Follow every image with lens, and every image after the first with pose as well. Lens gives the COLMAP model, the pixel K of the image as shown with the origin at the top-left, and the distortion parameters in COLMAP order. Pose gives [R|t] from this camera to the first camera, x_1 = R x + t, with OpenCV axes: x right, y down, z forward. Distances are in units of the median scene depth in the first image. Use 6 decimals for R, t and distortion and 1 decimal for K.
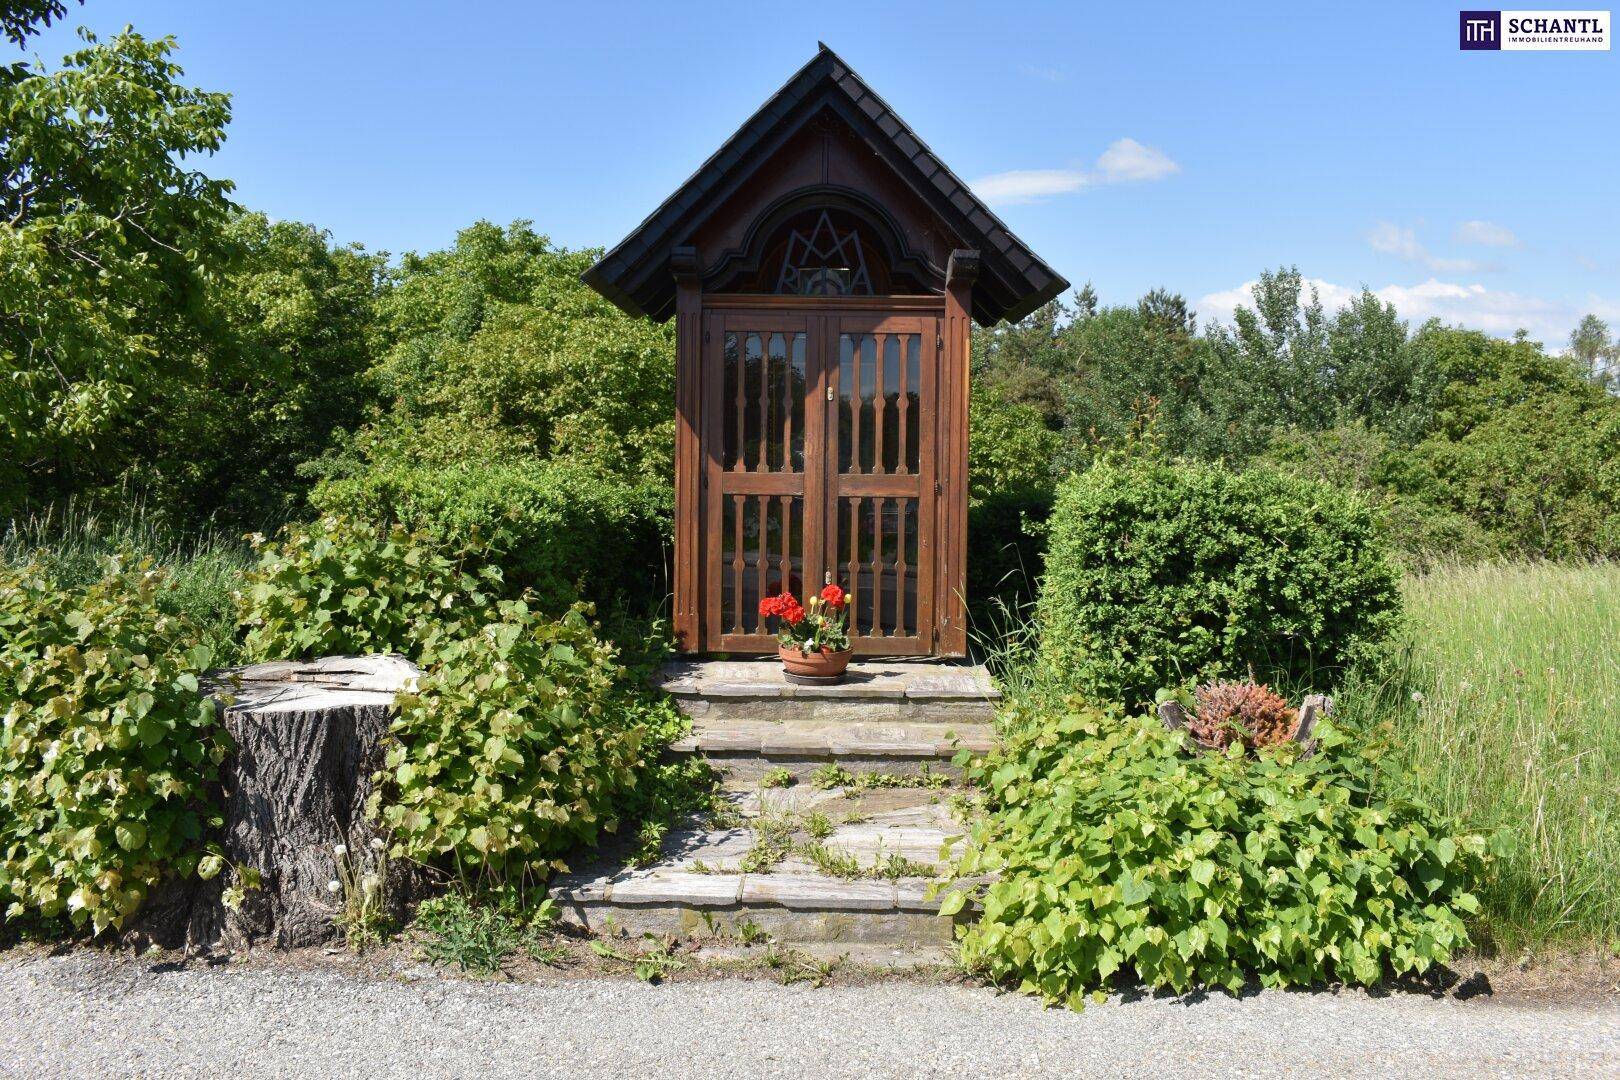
lens RADIAL K [[1392.0, 0, 809.4], [0, 1392.0, 534.4], [0, 0, 1]] dist [-0.090456, 0.018481]
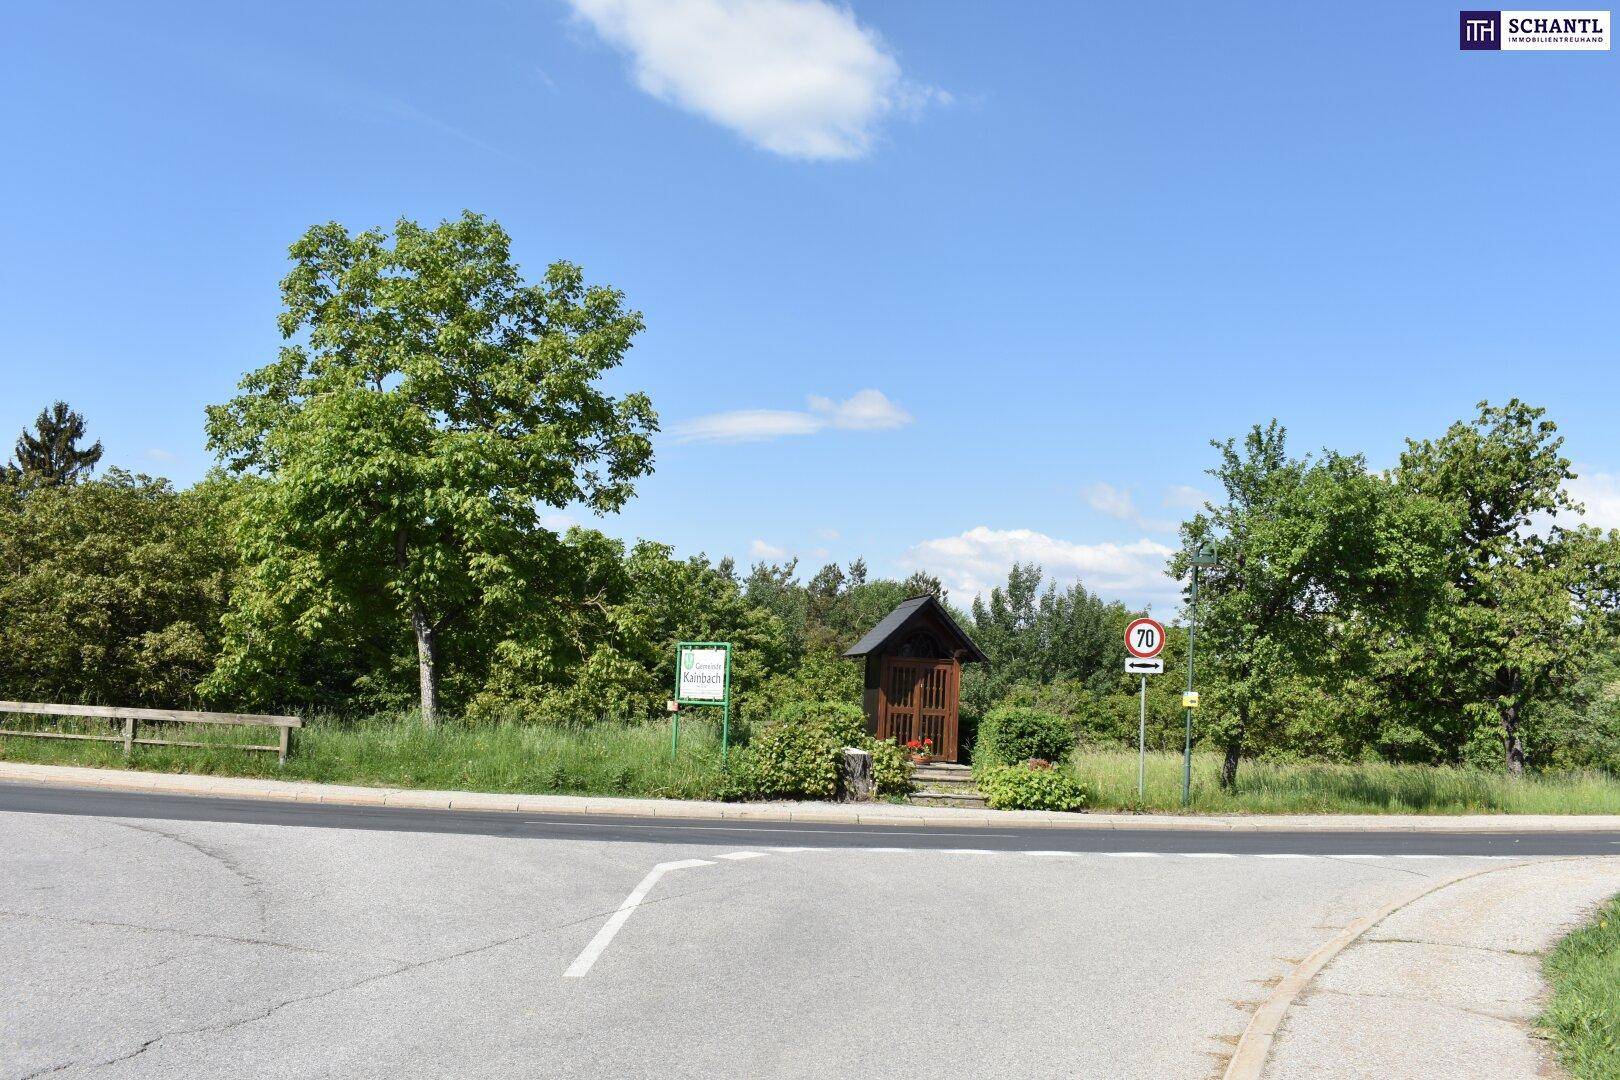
lens RADIAL K [[1392.0, 0, 816.0], [0, 1392.0, 541.4], [0, 0, 1]] dist [-0.090456, 0.018481]
pose [[0.978327, 0.064584, 0.196735, -1.034801], [-0.032486, 0.986222, -0.162208, 0.128303], [-0.204501, 0.152302, 0.966946, -2.589593]]
